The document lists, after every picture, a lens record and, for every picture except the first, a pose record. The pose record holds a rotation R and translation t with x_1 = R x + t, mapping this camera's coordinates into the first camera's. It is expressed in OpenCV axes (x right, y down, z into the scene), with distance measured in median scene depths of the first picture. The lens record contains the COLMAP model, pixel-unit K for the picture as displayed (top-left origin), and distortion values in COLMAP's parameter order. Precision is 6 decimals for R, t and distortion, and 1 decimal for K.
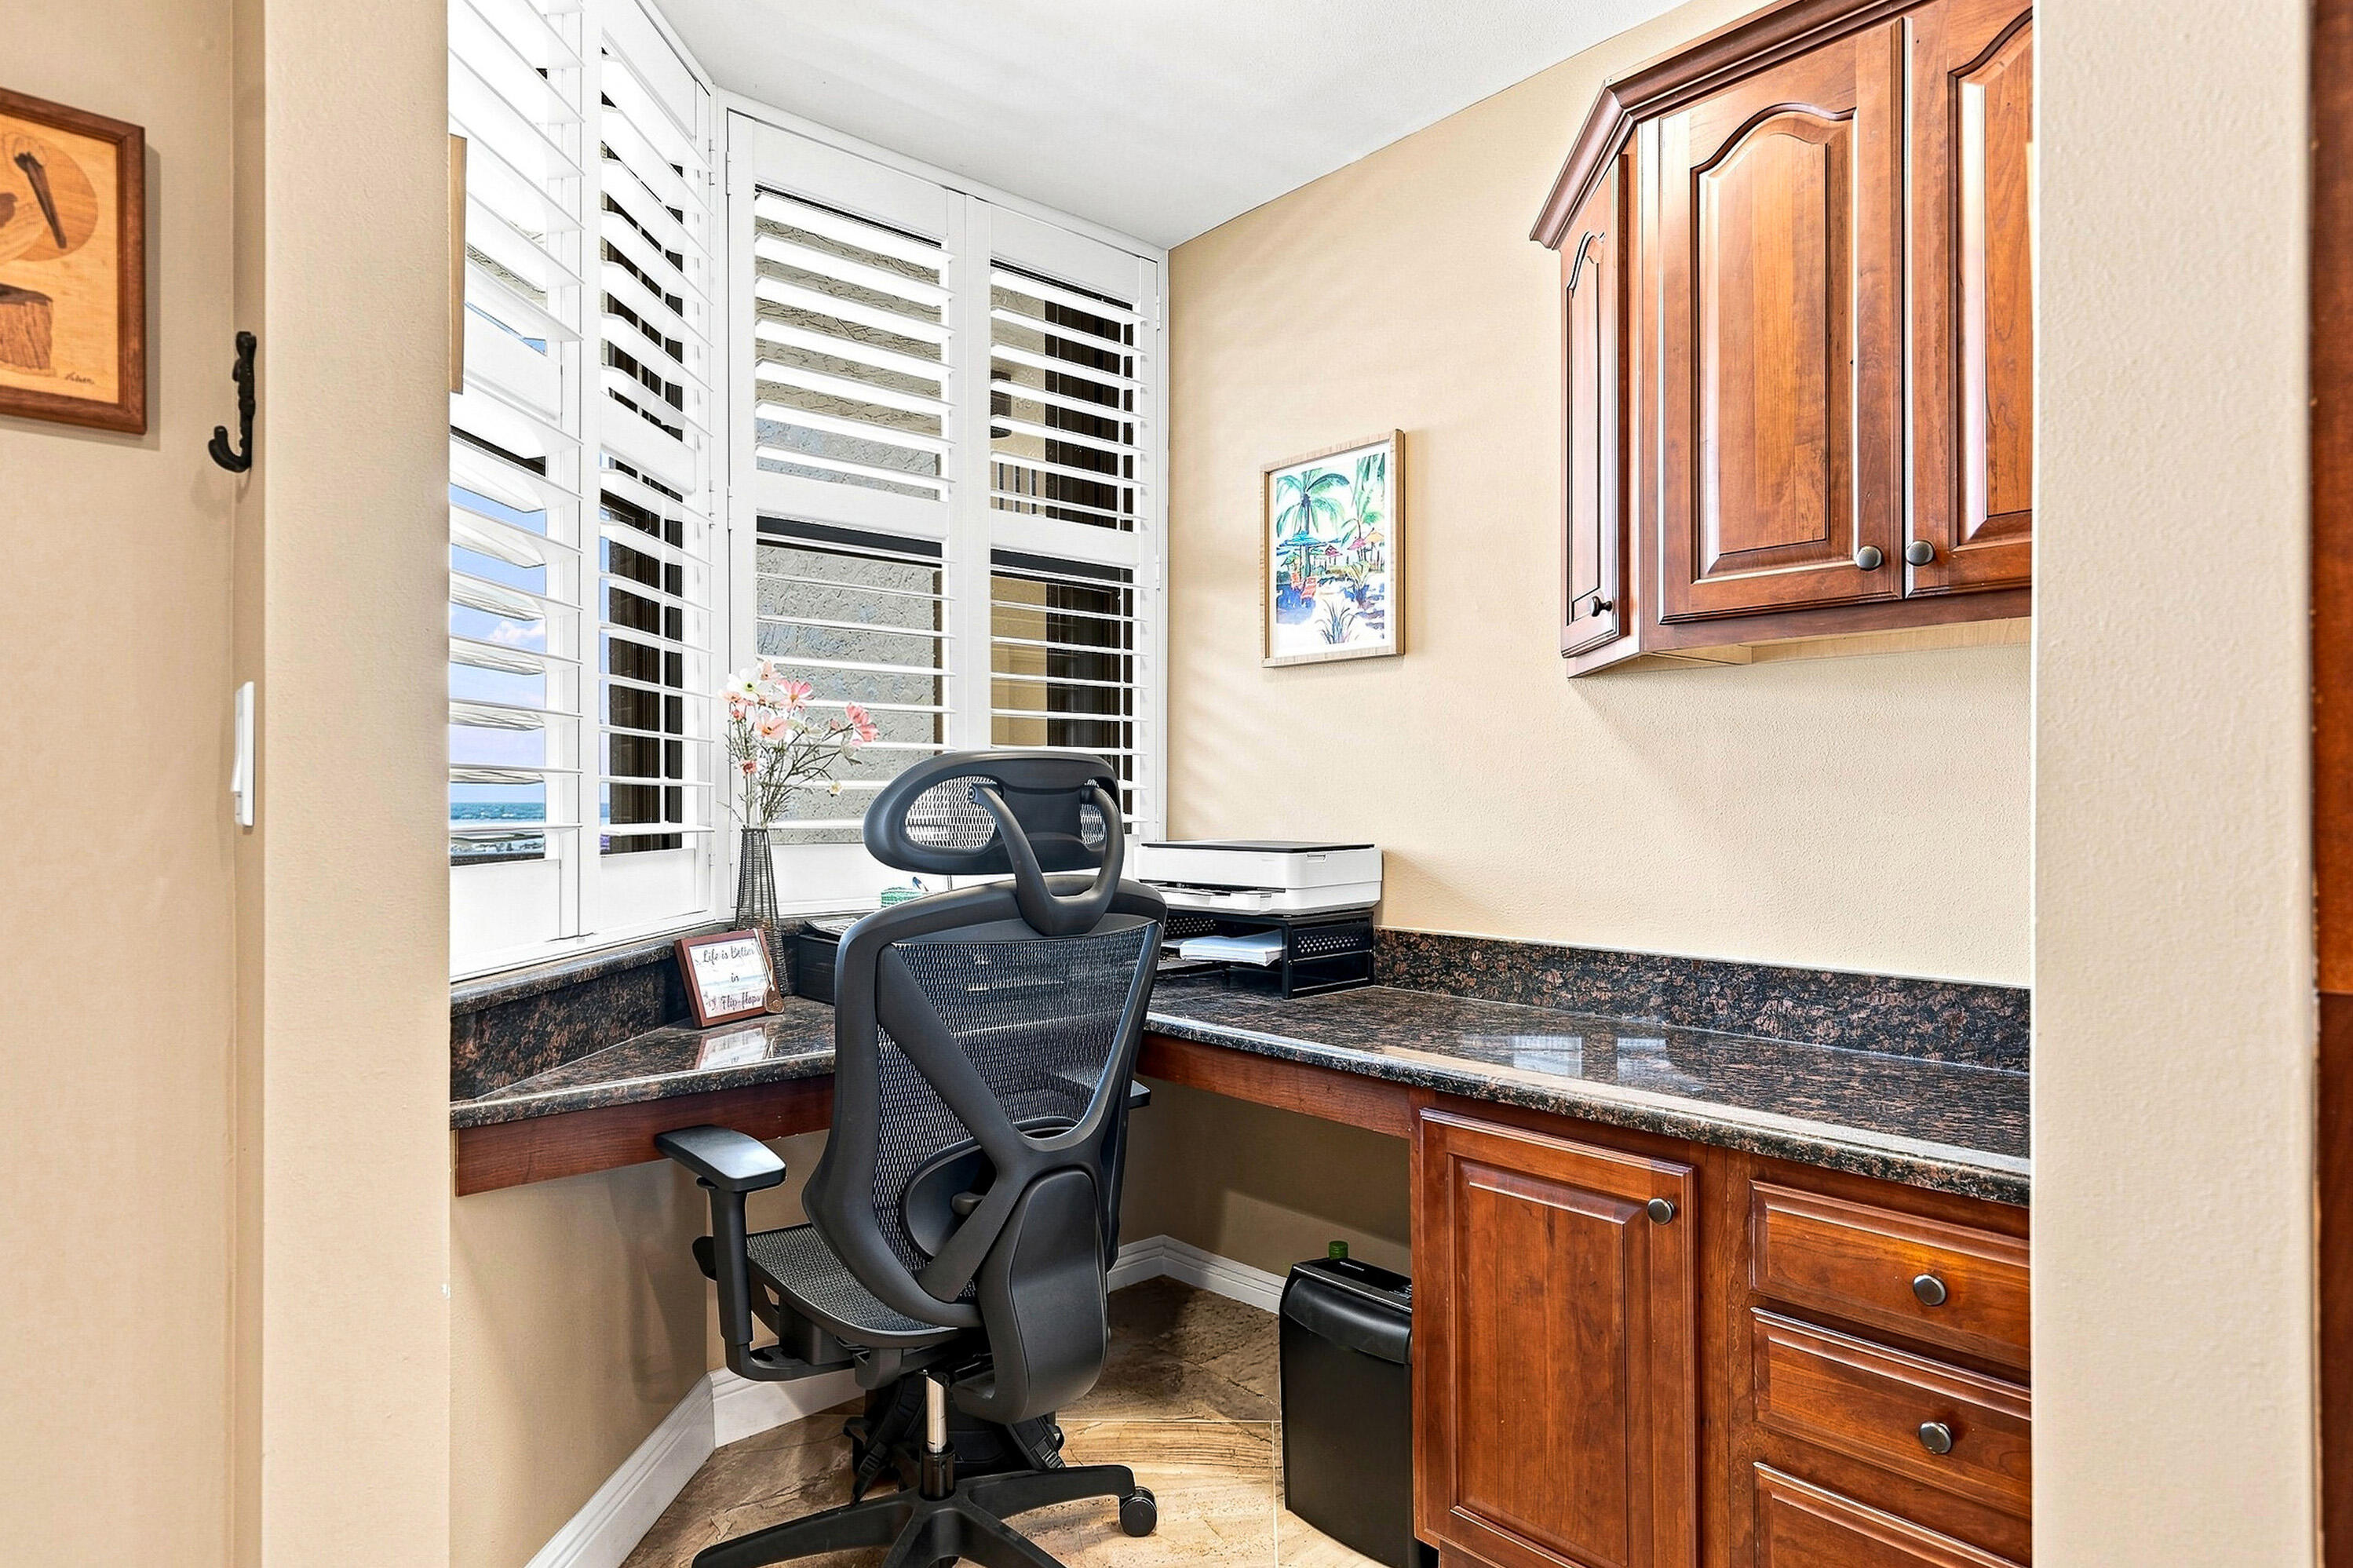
lens RADIAL K [[1314.1, 0, 1171.3], [0, 1314.1, 787.5], [0, 0, 1]] dist [0.003600, 0.001751]
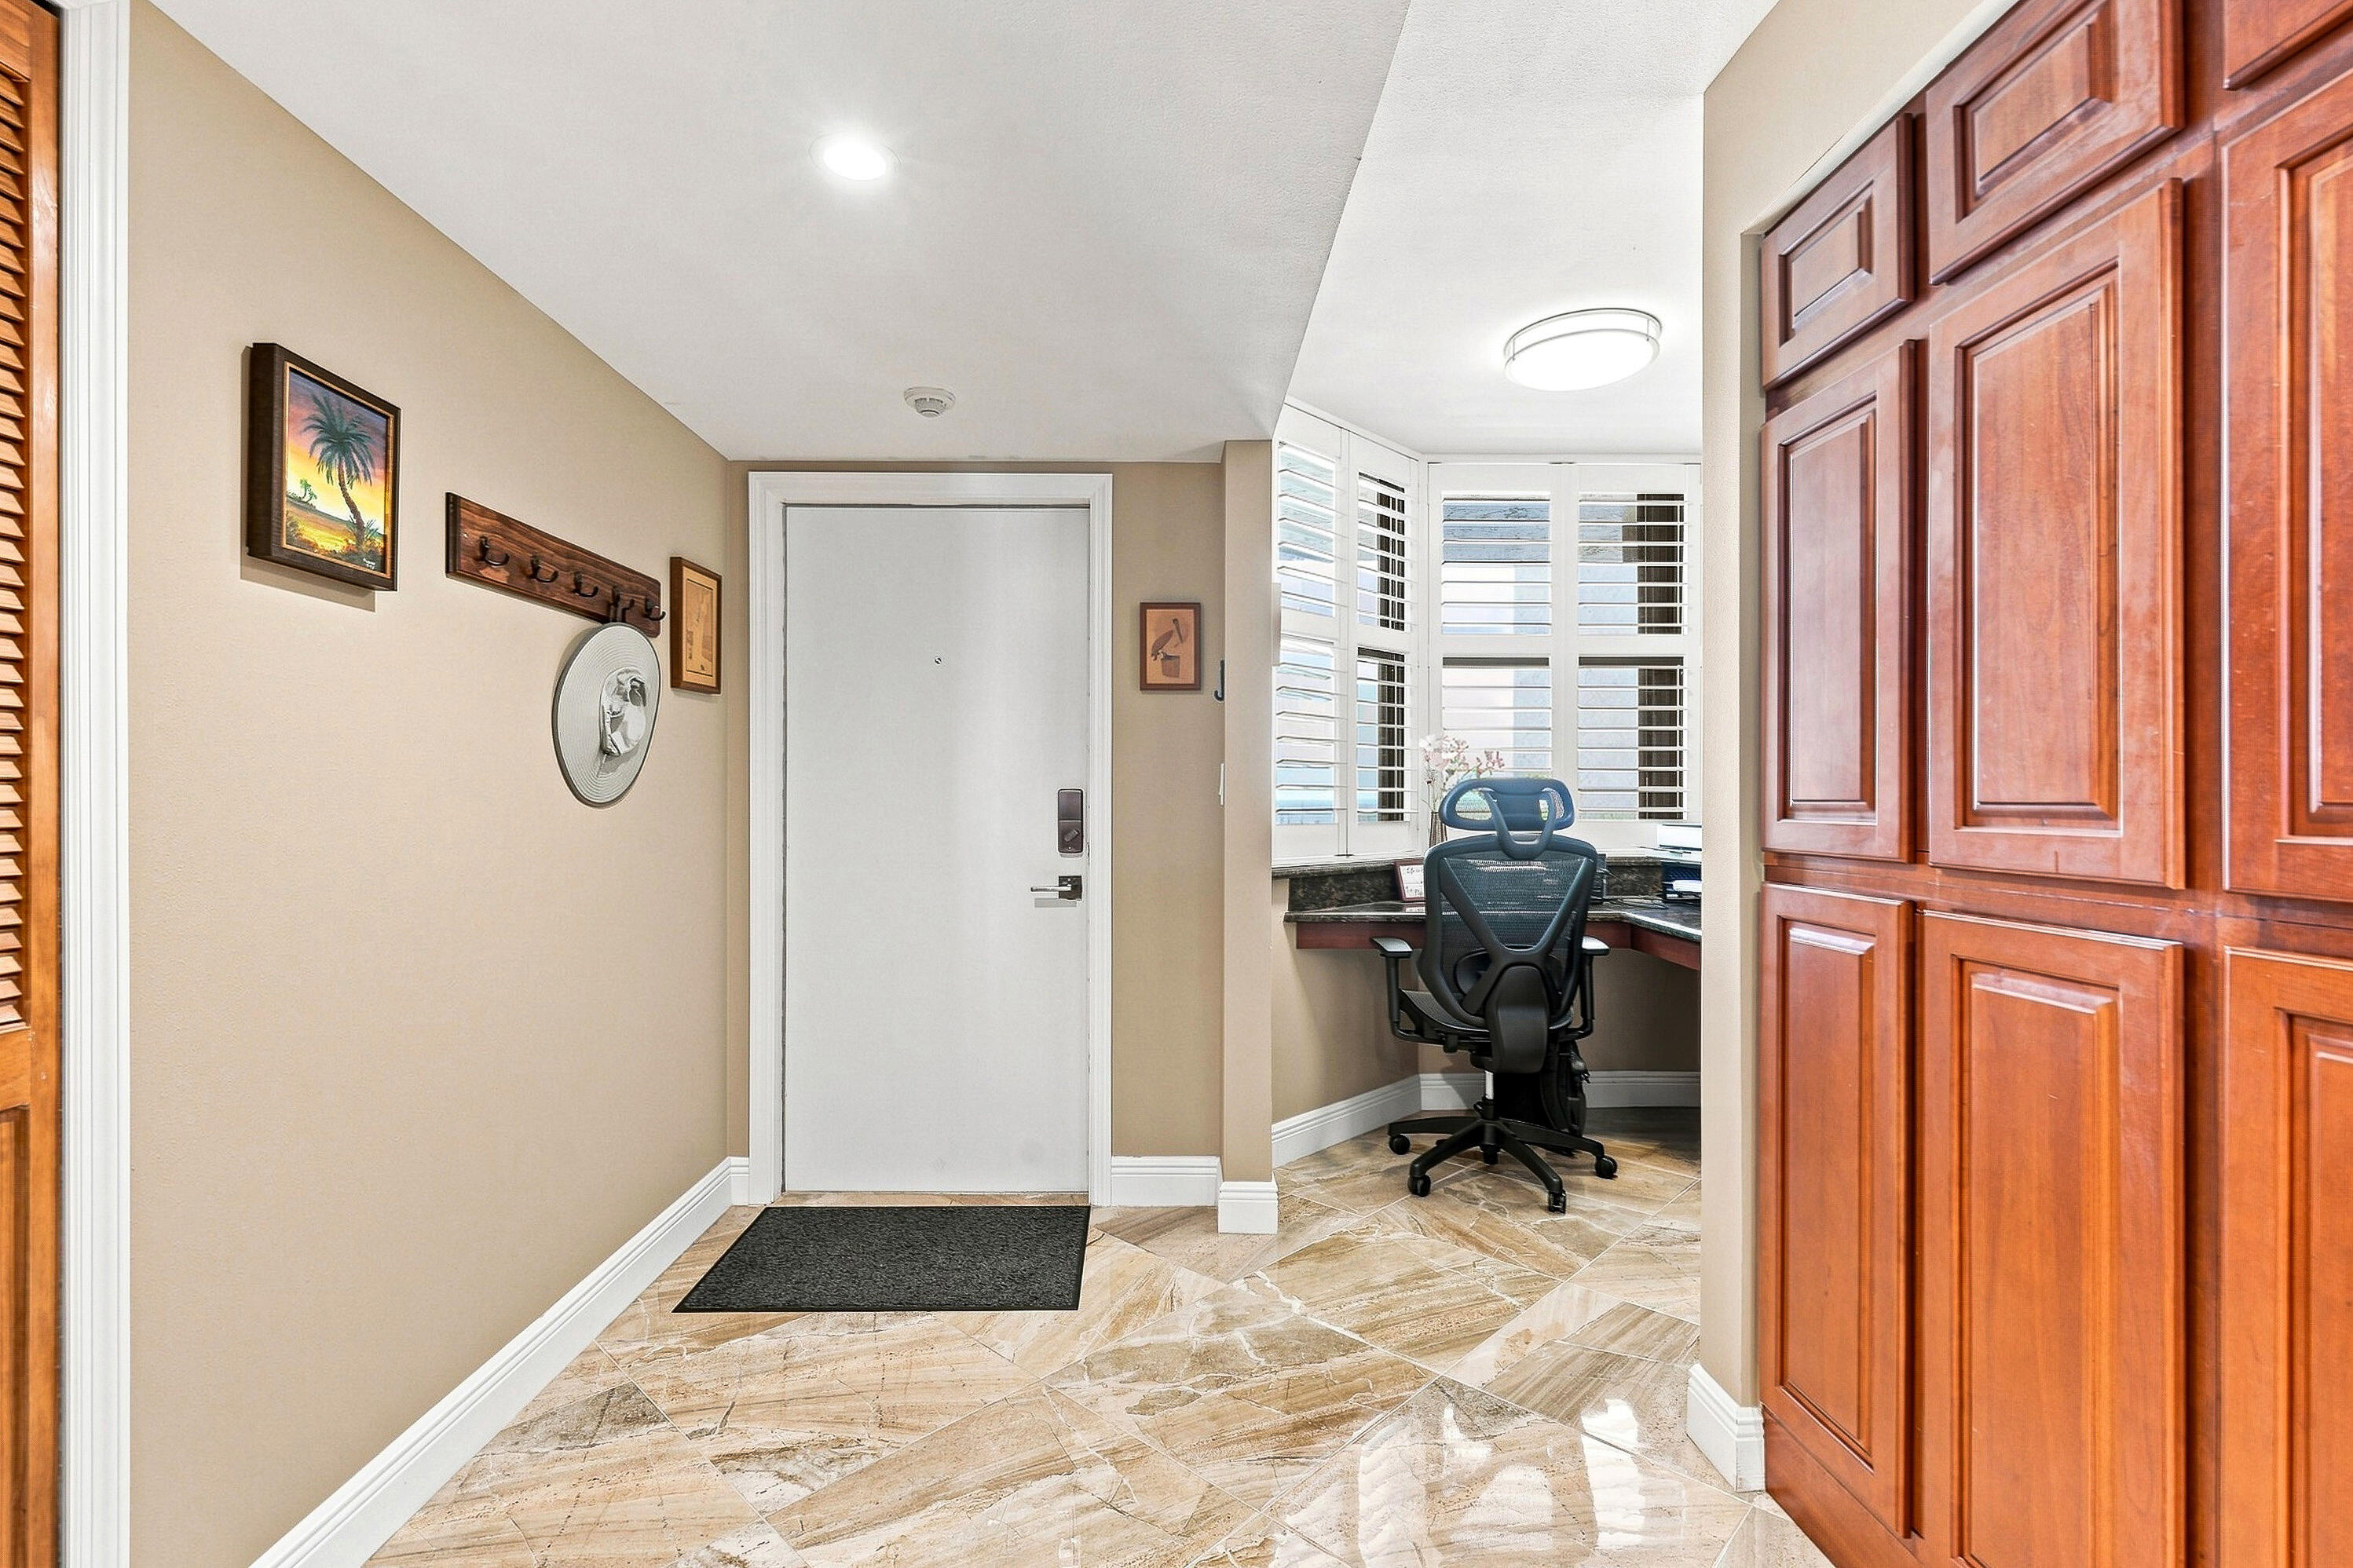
lens RADIAL K [[1313.9, 0, 1174.4], [0, 1313.9, 785.5], [0, 0, 1]] dist [0.003600, 0.001751]
pose [[0.765402, 0.001948, -0.643549, 0.817112], [0.000089, 0.999995, 0.003133, -0.019371], [0.643552, -0.002455, 0.765399, -0.990824]]
